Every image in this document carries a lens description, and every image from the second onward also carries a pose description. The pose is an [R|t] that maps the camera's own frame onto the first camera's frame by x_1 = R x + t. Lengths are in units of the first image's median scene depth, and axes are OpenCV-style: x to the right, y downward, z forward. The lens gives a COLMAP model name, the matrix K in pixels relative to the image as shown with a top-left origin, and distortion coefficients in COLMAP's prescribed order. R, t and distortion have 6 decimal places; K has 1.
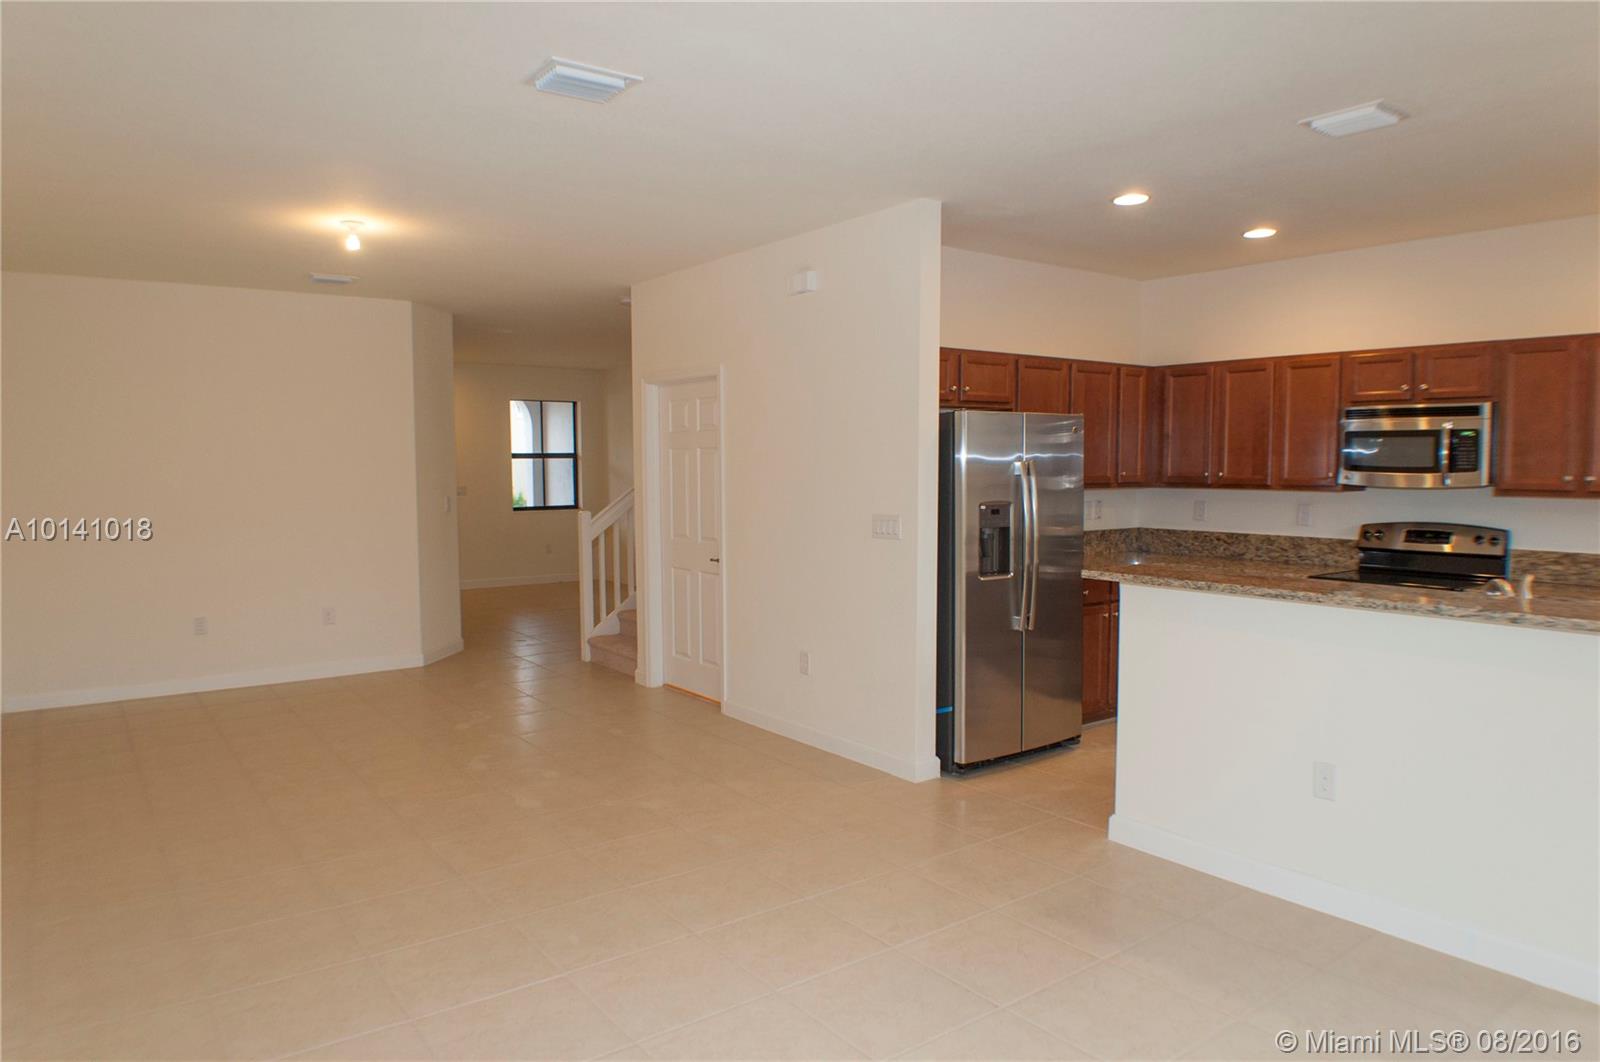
lens RADIAL K [[1038.1, 0, 797.4], [0, 1038.1, 544.6], [0, 0, 1]] dist [-0.038371, -0.029752]
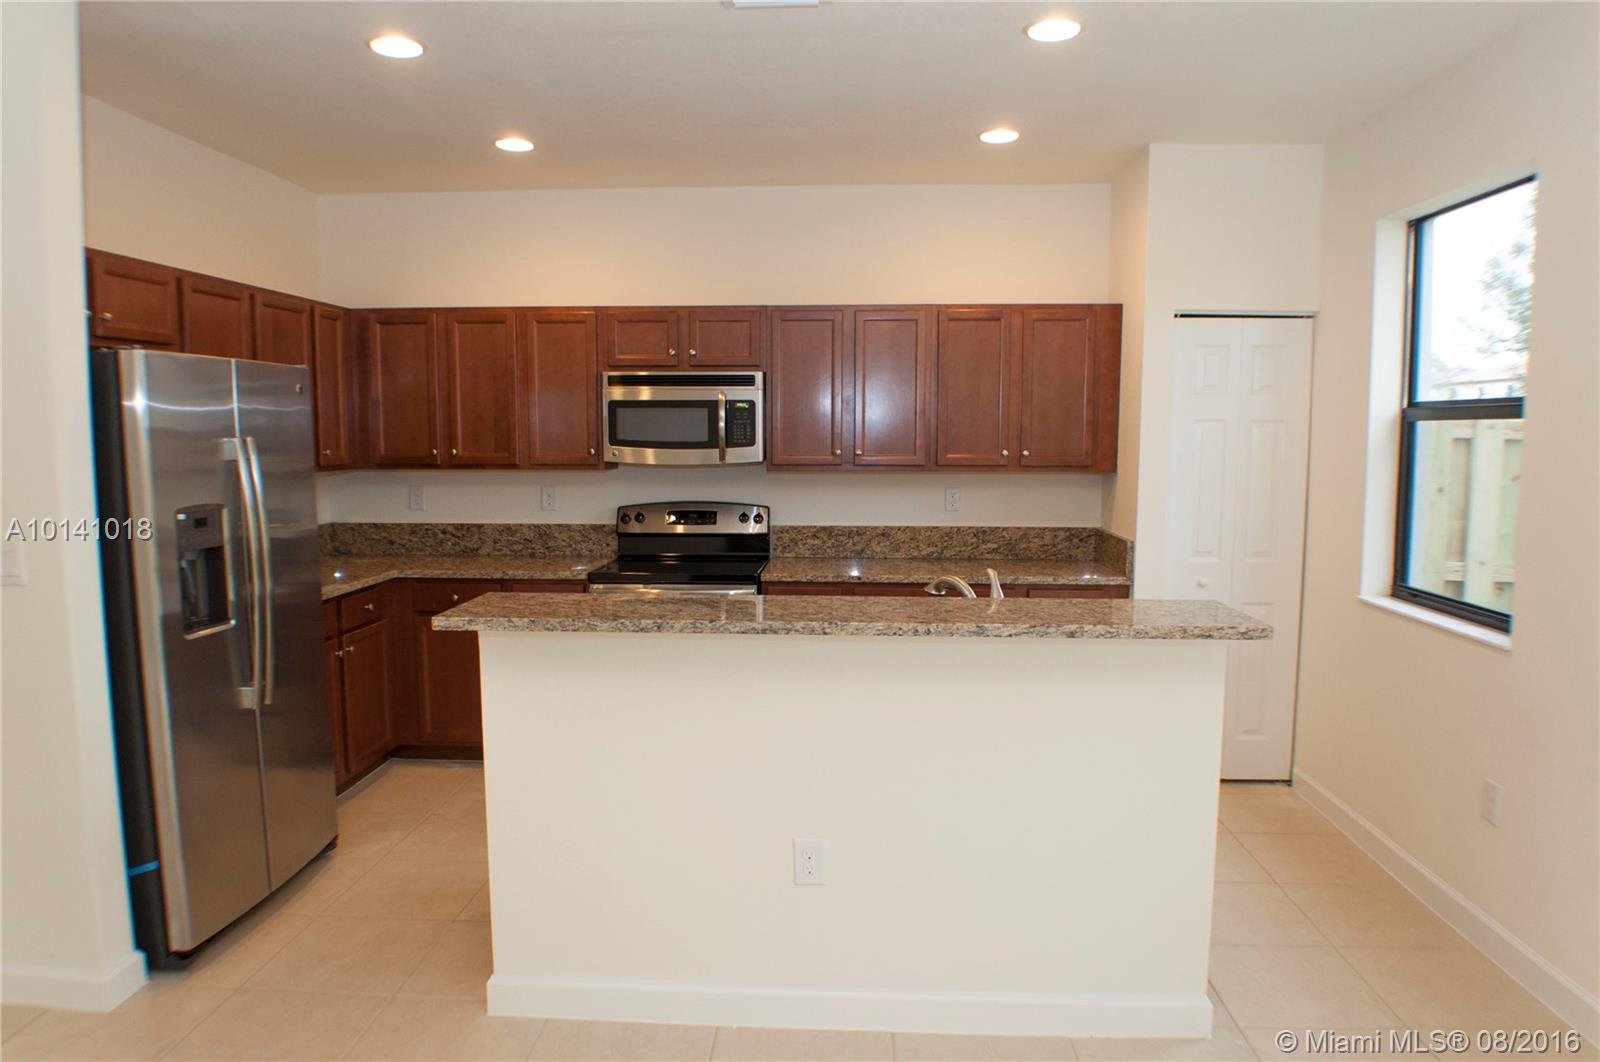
lens RADIAL K [[1038.1, 0, 797.4], [0, 1038.1, 544.6], [0, 0, 1]] dist [-0.038371, -0.029752]
pose [[0.641015, -0.078496, 0.763504, -0.035022], [0.056804, 0.996880, 0.054799, -0.028313], [-0.765424, 0.008243, 0.643474, 0.318008]]
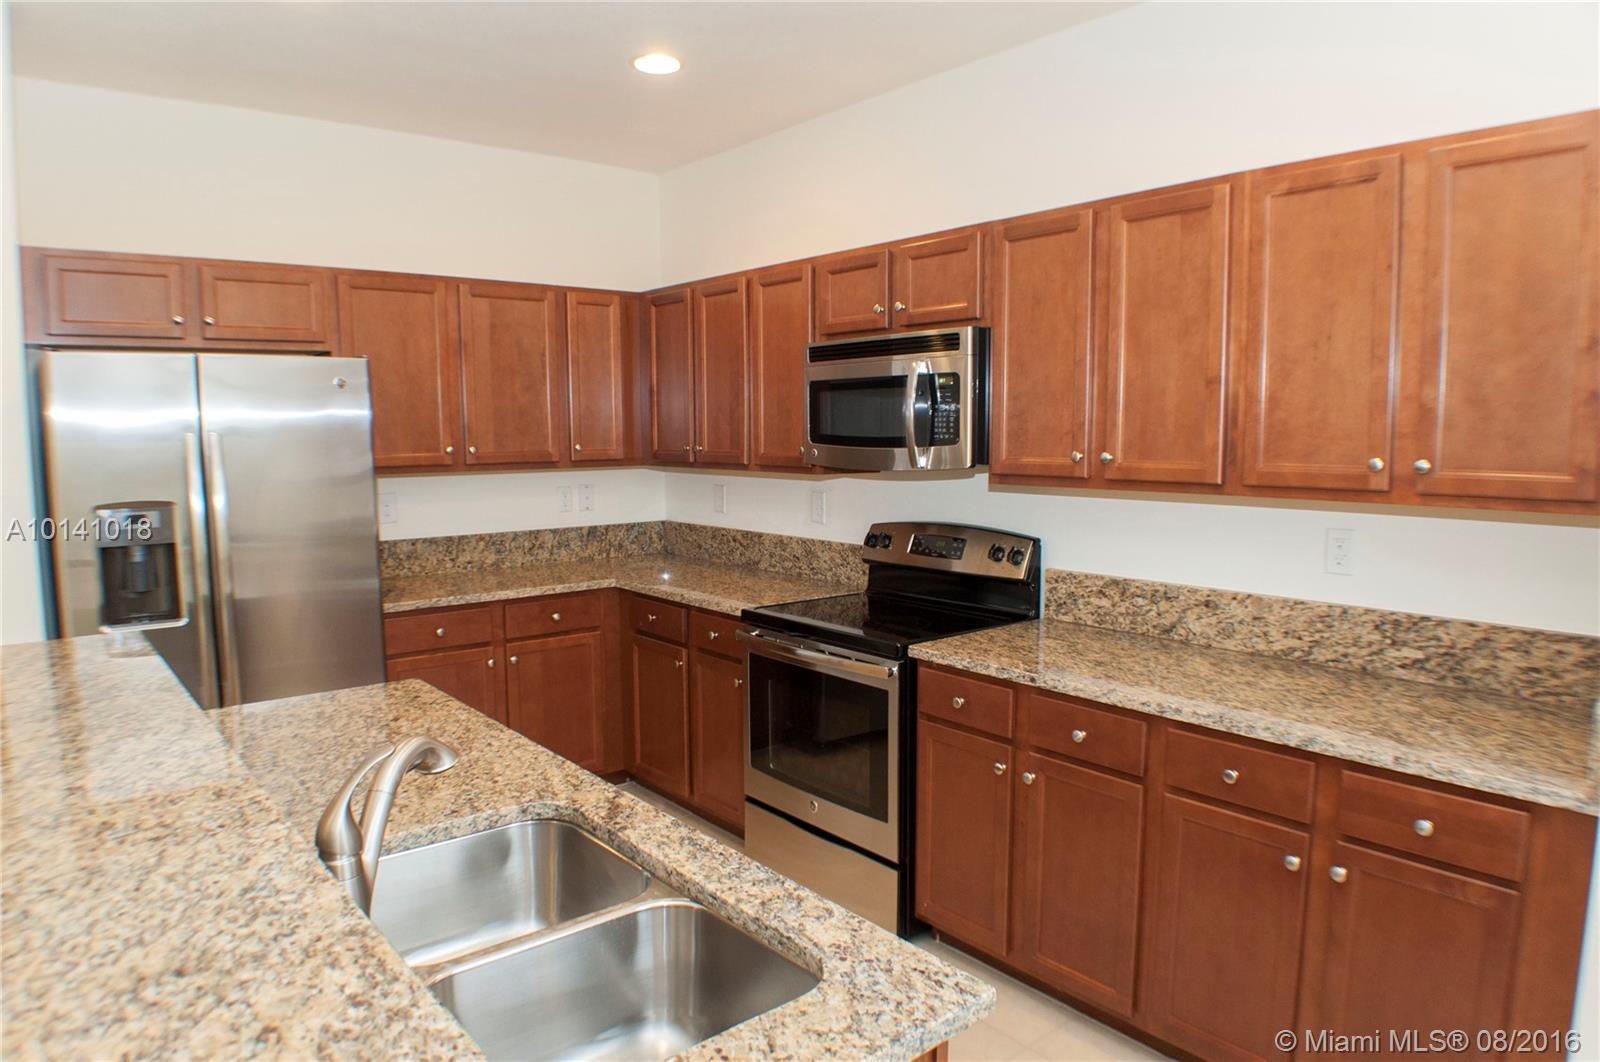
lens RADIAL K [[1014.3, 0, 800.0], [0, 1014.3, 531.0], [0, 0, 1]] dist [-0.040680, -0.027453]
pose [[0.998929, -0.008708, 0.045435, 0.492629], [0.007618, 0.999680, 0.024118, -0.032062], [-0.045630, -0.023746, 0.998676, 0.363816]]
